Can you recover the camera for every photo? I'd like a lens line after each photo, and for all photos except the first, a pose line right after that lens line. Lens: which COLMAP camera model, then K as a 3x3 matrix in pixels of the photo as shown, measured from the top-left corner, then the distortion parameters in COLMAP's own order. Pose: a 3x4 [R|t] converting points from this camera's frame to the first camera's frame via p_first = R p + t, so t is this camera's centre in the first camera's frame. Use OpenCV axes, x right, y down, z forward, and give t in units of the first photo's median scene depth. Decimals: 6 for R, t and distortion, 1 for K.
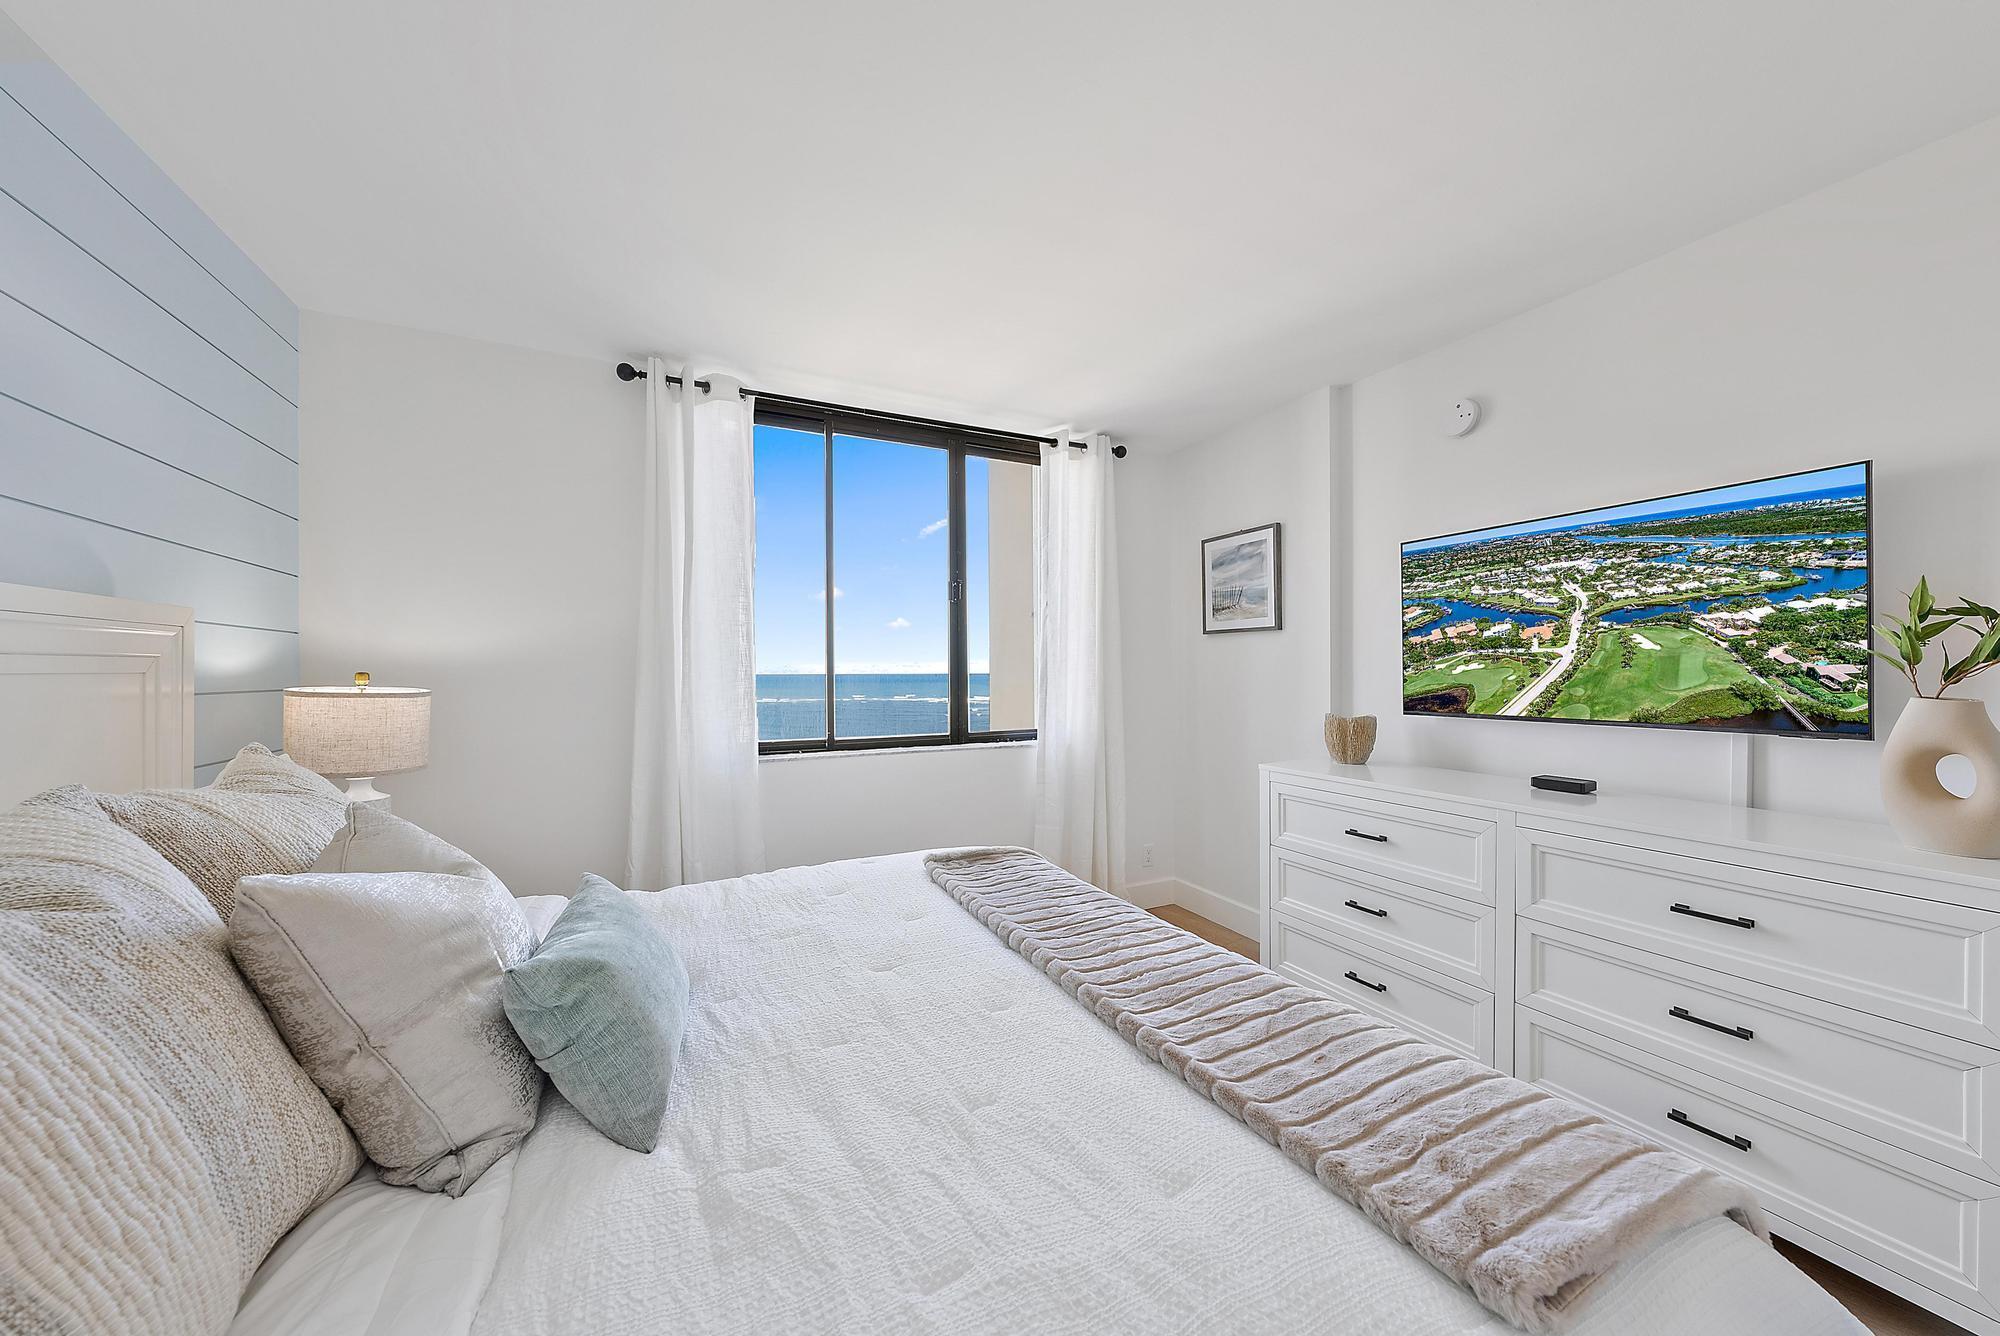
lens RADIAL K [[688.2, 0, 1011.4], [0, 688.2, 664.0], [0, 0, 1]] dist [0.000065, 0.000281]
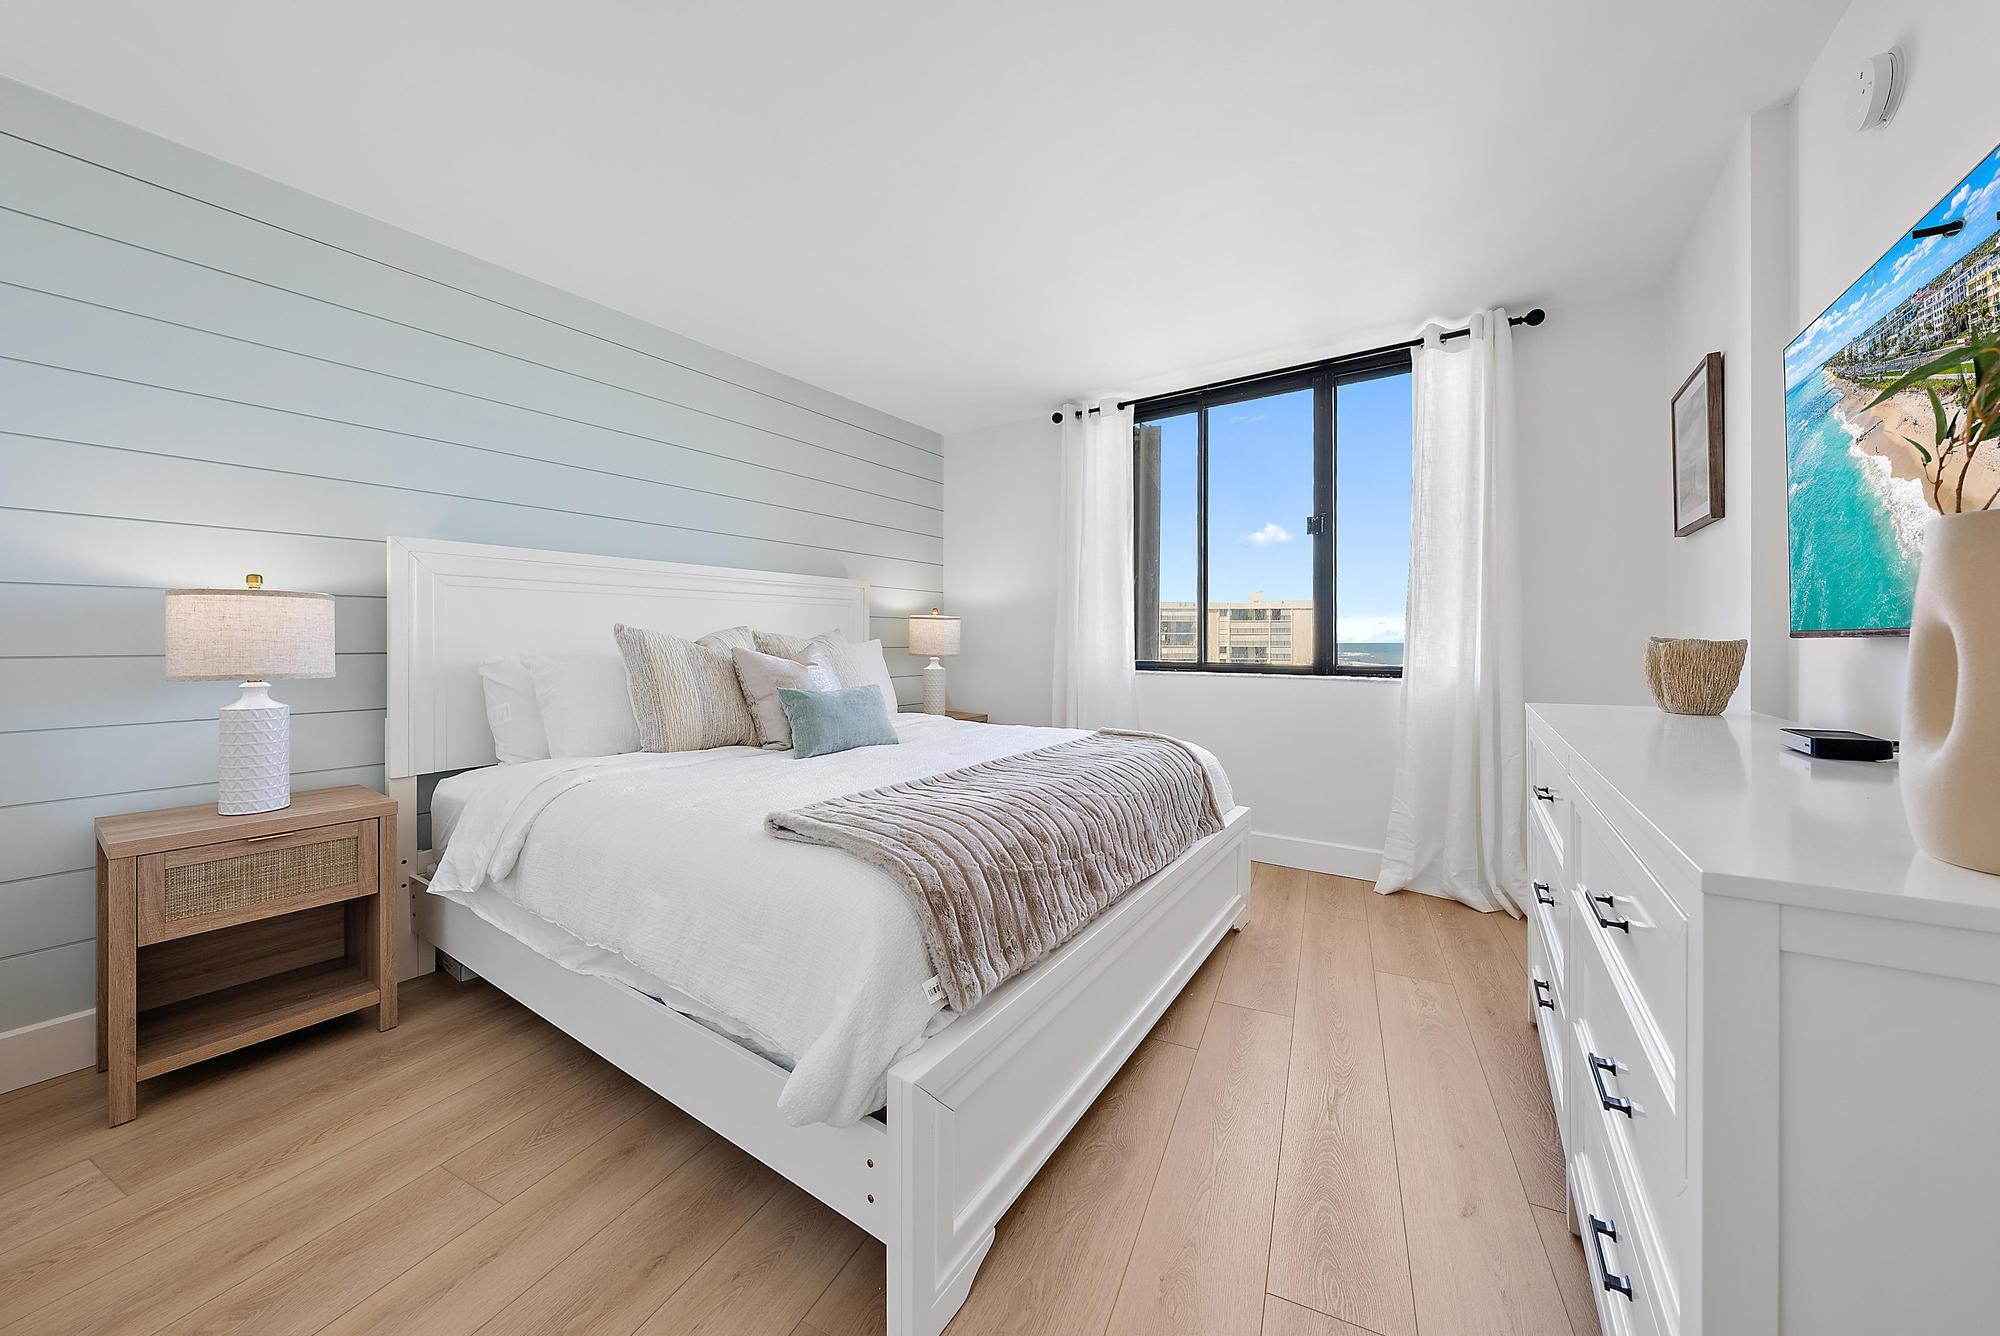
lens RADIAL K [[688.2, 0, 1014.7], [0, 688.2, 640.0], [0, 0, 1]] dist [0.000065, 0.000281]
pose [[0.493540, 0.007759, -0.869689, 0.638838], [0.005114, 0.999917, 0.011823, 0.053763], [0.869708, -0.010282, 0.493459, 0.111590]]
